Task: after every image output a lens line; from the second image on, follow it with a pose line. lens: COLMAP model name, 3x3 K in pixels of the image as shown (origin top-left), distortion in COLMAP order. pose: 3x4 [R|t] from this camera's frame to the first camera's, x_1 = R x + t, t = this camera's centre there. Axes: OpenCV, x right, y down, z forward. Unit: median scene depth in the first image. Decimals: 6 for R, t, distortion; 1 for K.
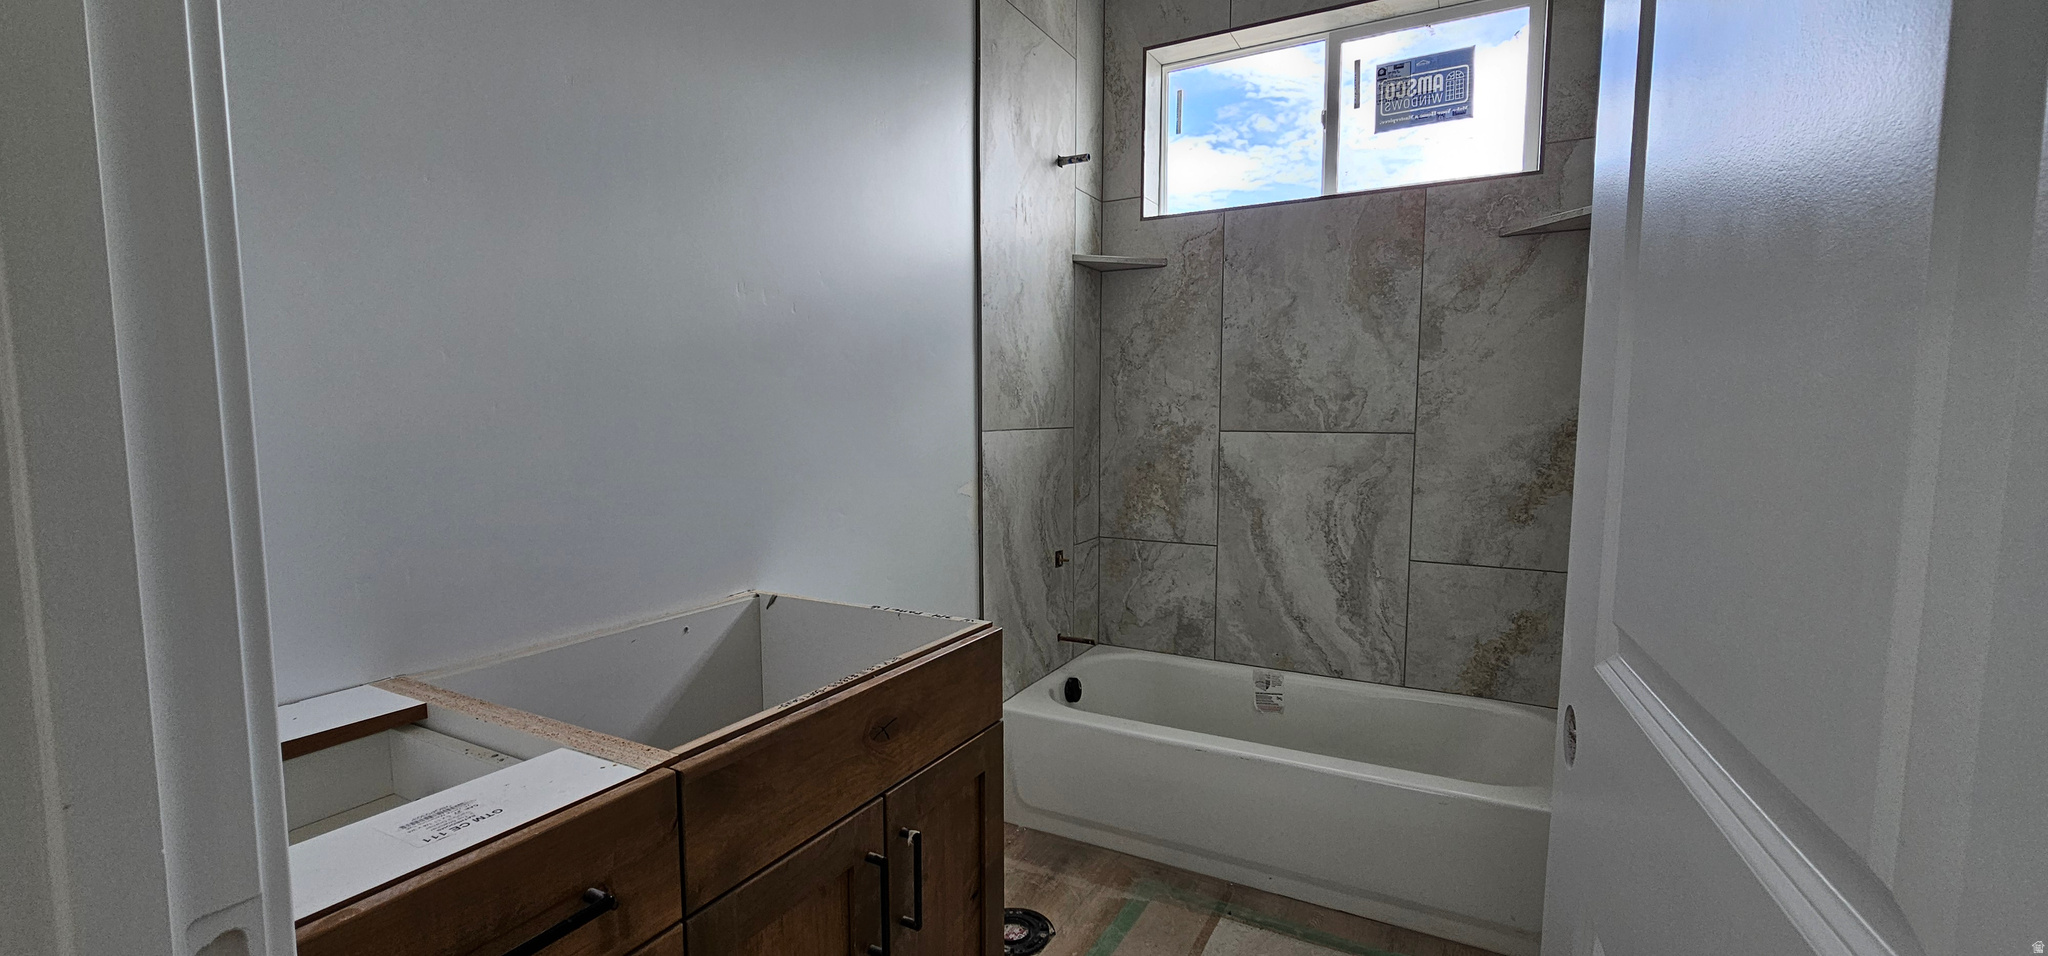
lens RADIAL K [[833.8, 0, 1011.4], [0, 833.8, 479.2], [0, 0, 1]] dist [0.000659, -0.000360]
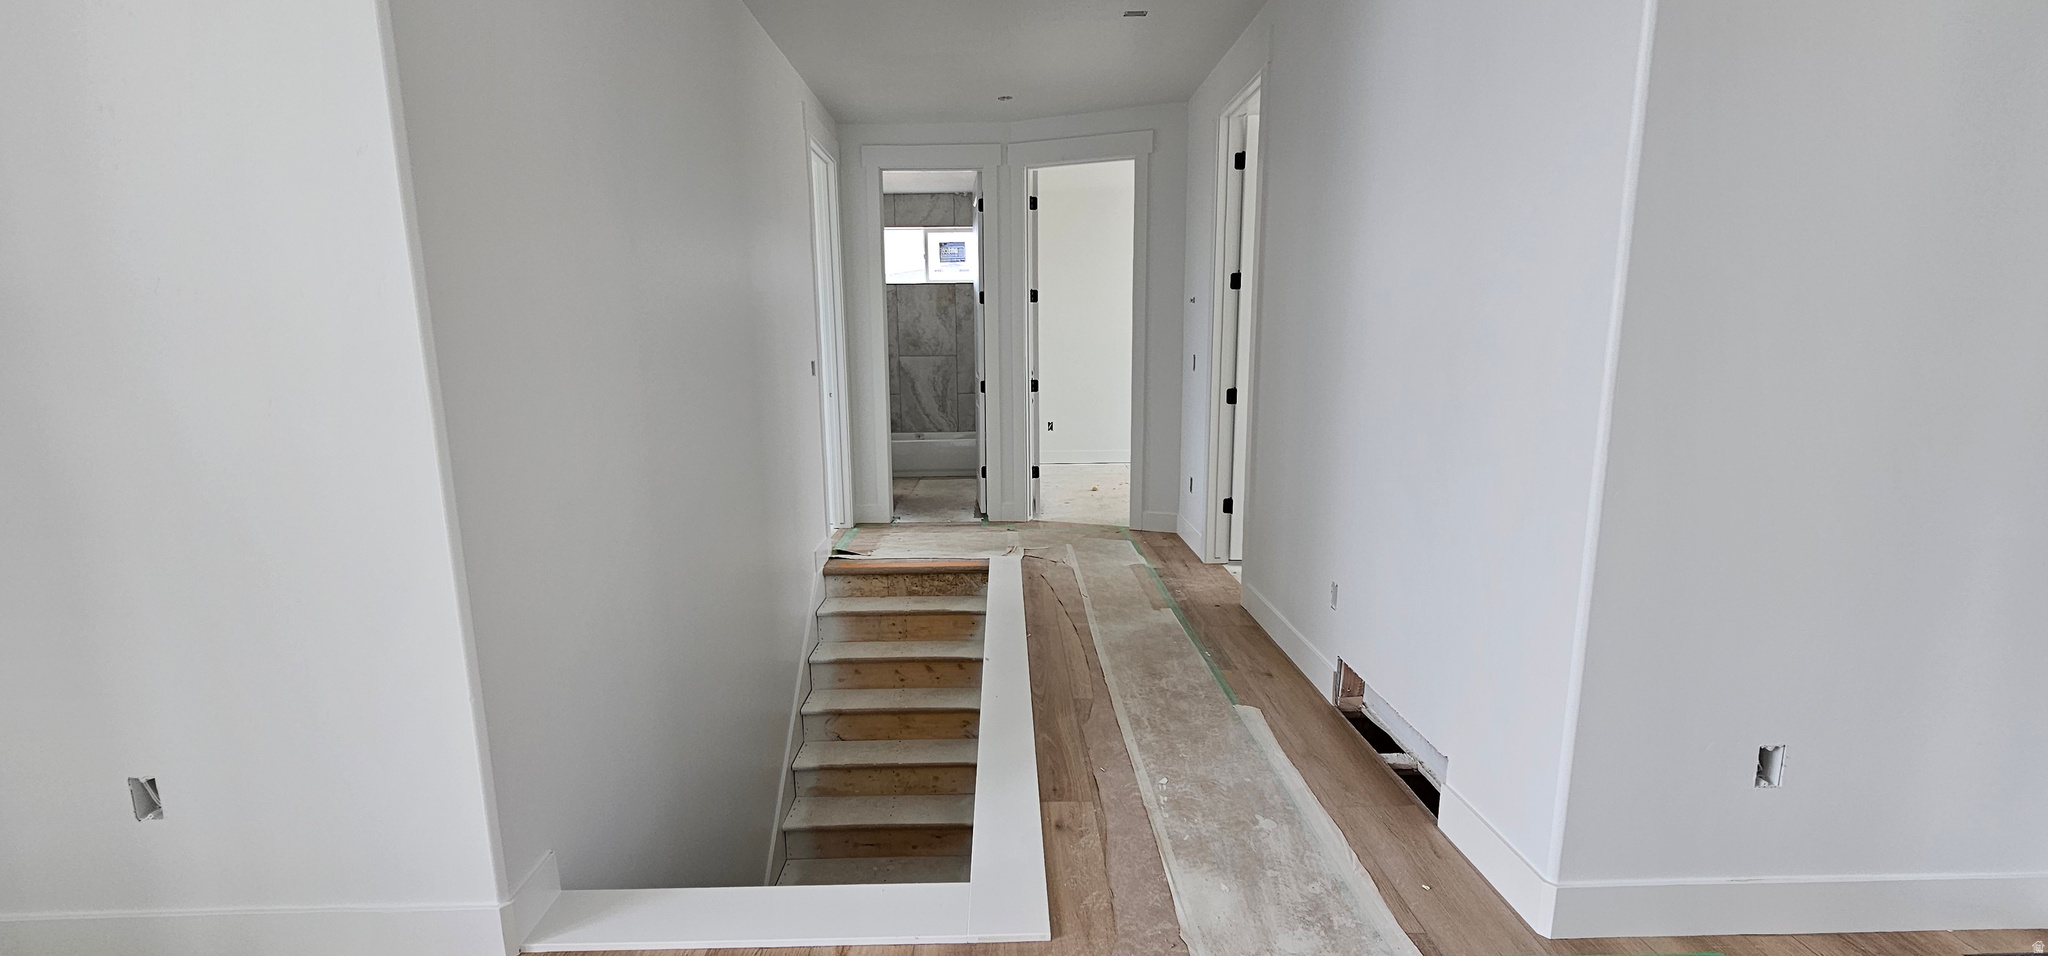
lens RADIAL K [[833.8, 0, 1025.6], [0, 833.8, 484.6], [0, 0, 1]] dist [0.000659, -0.000360]
pose [[0.872989, -0.098674, 0.477654, -0.912491], [0.053161, 0.992737, 0.107920, 0.111704], [-0.484834, -0.068820, 0.871894, -2.062222]]
